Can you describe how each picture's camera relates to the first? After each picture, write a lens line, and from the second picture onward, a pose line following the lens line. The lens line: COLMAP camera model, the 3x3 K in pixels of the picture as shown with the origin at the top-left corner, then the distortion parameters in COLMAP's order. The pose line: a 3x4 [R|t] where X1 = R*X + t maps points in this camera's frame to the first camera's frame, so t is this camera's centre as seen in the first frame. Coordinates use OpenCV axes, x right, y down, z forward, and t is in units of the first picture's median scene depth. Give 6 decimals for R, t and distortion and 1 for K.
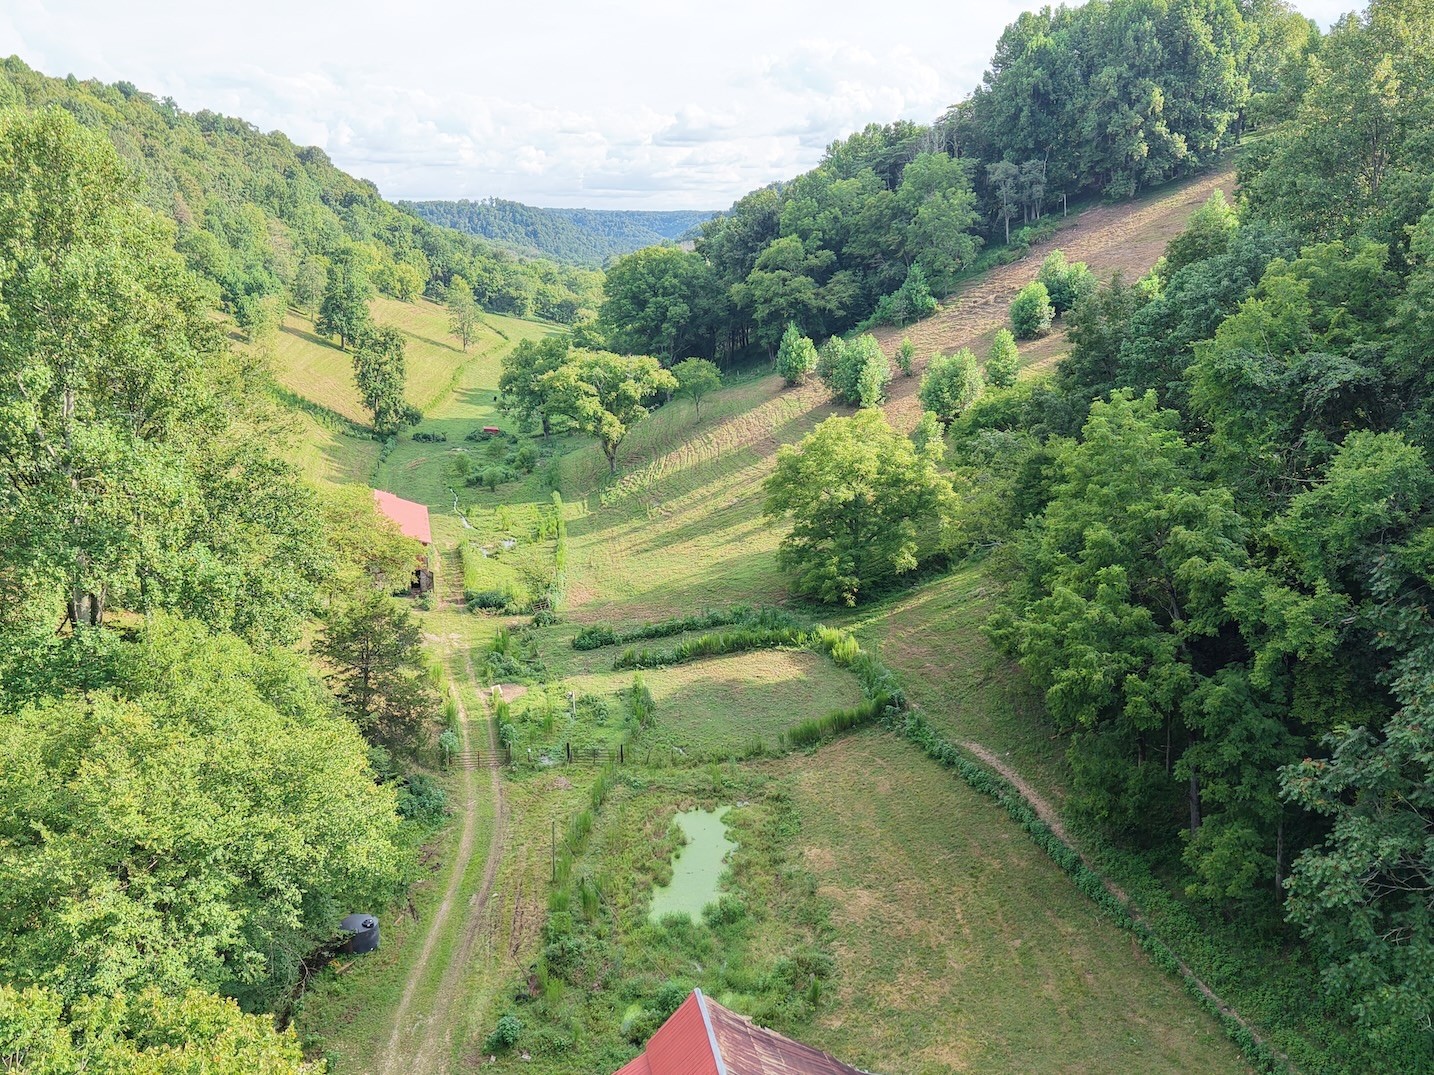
lens RADIAL K [[1286.2, 0, 719.5], [0, 1286.2, 514.5], [0, 0, 1]] dist [0.153810, -0.302159]
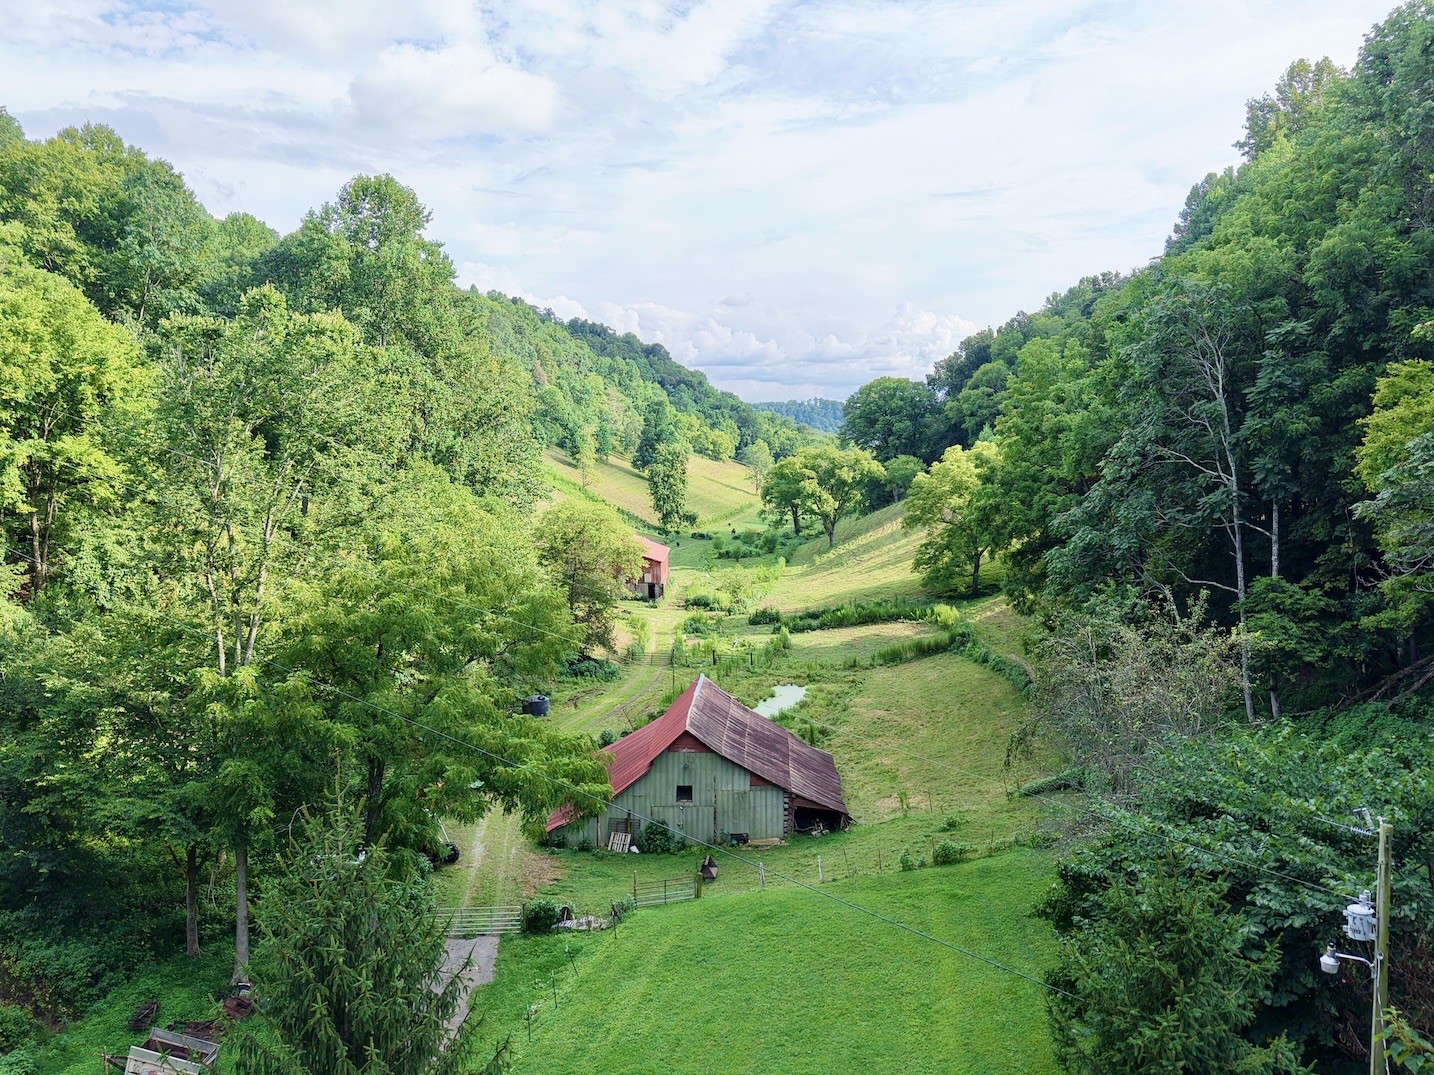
lens RADIAL K [[1187.5, 0, 717.0], [0, 1187.5, 537.5], [0, 0, 1]] dist [0.060076, -0.088970]
pose [[0.967426, 0.012992, -0.252819, 0.081435], [-0.044489, 0.991865, -0.119270, 0.083399], [0.249212, 0.126633, 0.960134, -0.090586]]
